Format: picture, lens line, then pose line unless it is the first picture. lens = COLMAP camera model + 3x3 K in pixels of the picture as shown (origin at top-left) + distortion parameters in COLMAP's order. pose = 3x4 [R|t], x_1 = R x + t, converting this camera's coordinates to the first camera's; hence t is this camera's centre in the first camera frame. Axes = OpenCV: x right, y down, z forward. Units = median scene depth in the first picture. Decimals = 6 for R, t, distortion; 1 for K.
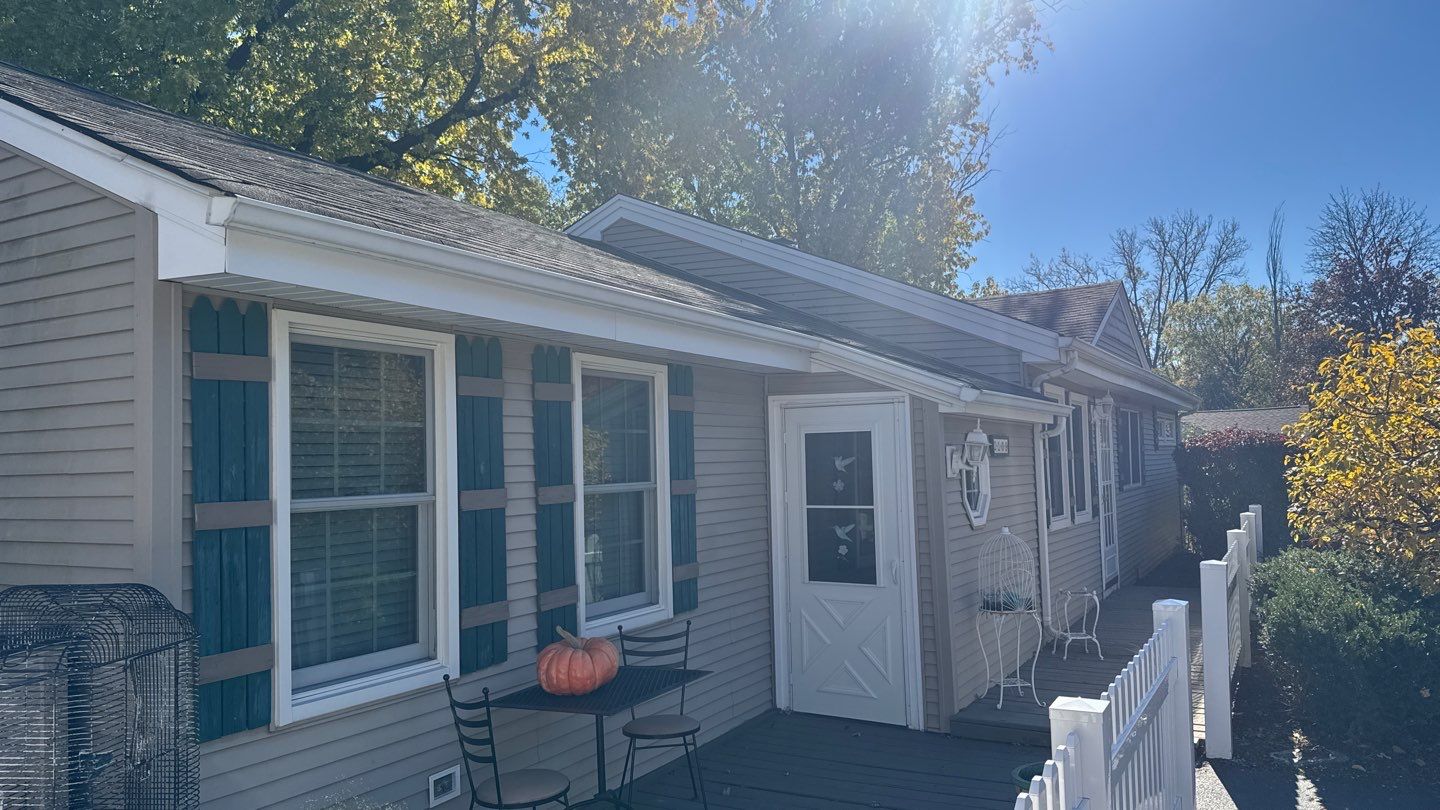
lens RADIAL K [[996.1, 0, 743.9], [0, 996.1, 404.2], [0, 0, 1]] dist [0.095855, -0.090155]
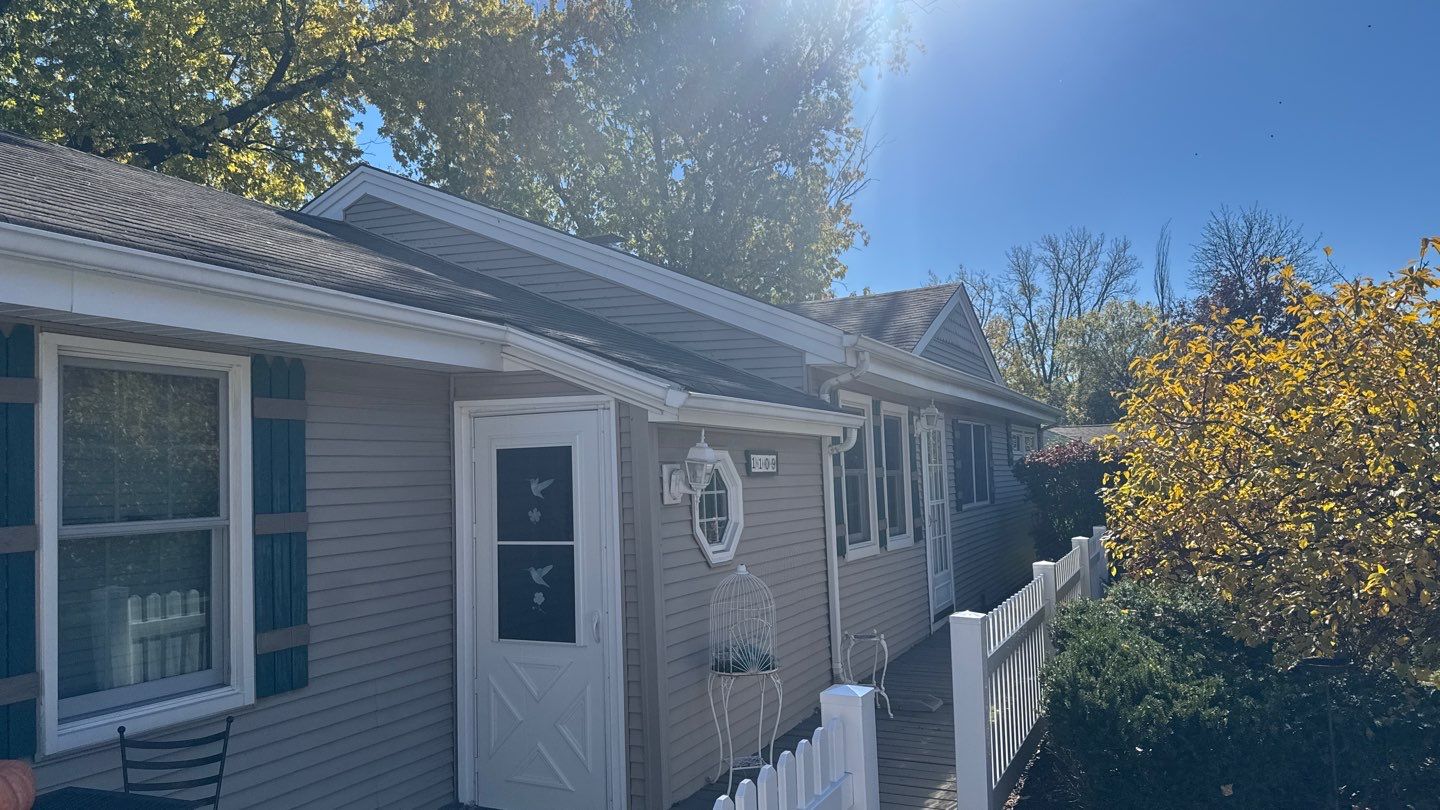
lens RADIAL K [[986.4, 0, 720.0], [0, 986.4, 405.0], [0, 0, 1]] dist [0.170236, -0.249037]
pose [[0.998065, 0.000637, 0.062168, 0.150311], [0.000251, 0.999898, -0.014284, 0.004554], [-0.062171, 0.014272, 0.997963, 0.163658]]
